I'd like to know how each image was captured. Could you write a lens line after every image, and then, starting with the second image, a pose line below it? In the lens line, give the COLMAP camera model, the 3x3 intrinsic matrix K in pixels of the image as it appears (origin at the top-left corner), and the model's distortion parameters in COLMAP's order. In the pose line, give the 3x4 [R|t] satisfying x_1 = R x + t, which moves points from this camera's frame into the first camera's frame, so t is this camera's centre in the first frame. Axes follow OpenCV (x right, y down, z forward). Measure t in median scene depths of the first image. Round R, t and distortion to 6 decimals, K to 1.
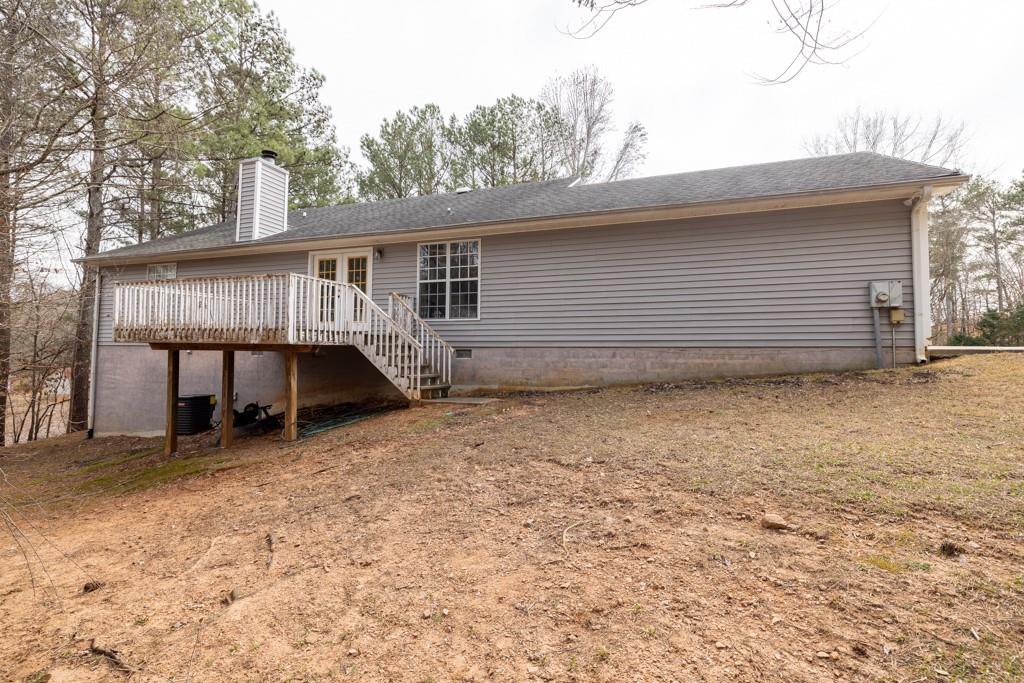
lens RADIAL K [[466.4, 0, 511.2], [0, 466.4, 341.3], [0, 0, 1]] dist [0.005571, 0.000367]
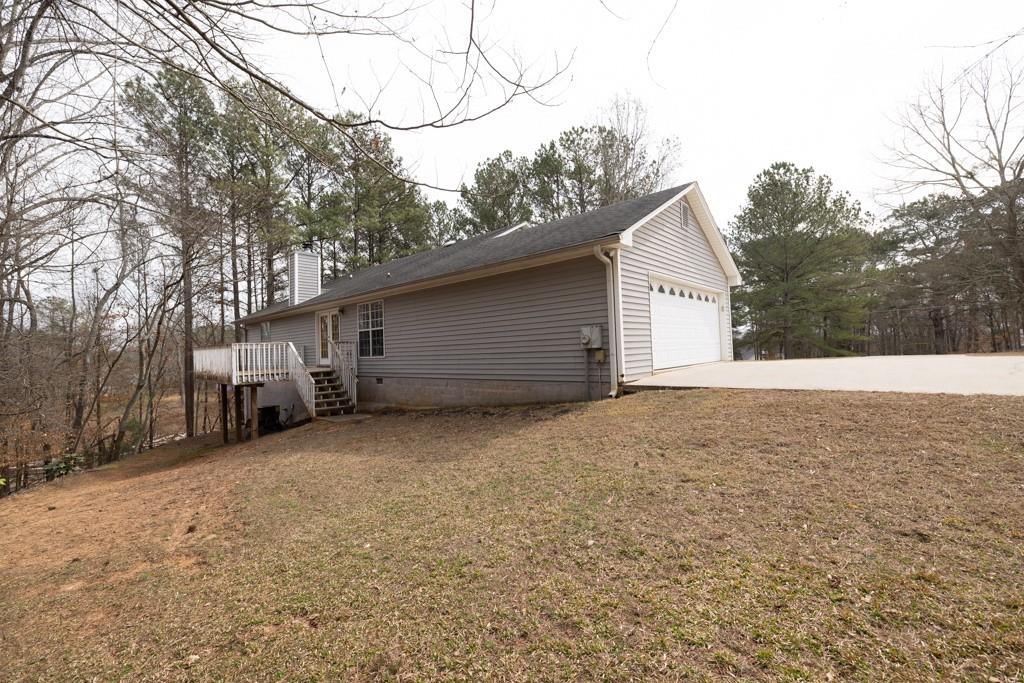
lens RADIAL K [[428.7, 0, 509.4], [0, 428.7, 339.5], [0, 0, 1]] dist [-0.001119, 0.001181]
pose [[0.920843, -0.048016, -0.386966, 0.825644], [0.051185, 0.998687, -0.002118, -0.082387], [0.386559, -0.017857, 0.922092, -0.046232]]
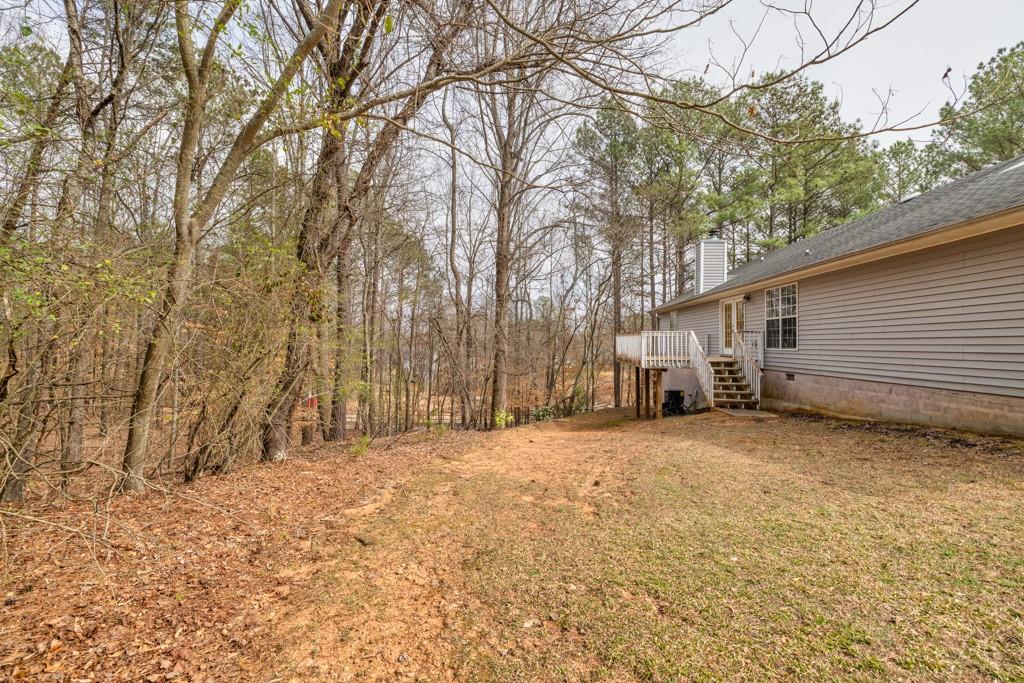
lens RADIAL K [[428.7, 0, 506.7], [0, 428.7, 338.1], [0, 0, 1]] dist [-0.001119, 0.001181]
pose [[0.266861, -0.017064, -0.963584, 0.842211], [0.022119, 0.999688, -0.011578, -0.085949], [0.963481, -0.018224, 0.267155, -0.015924]]
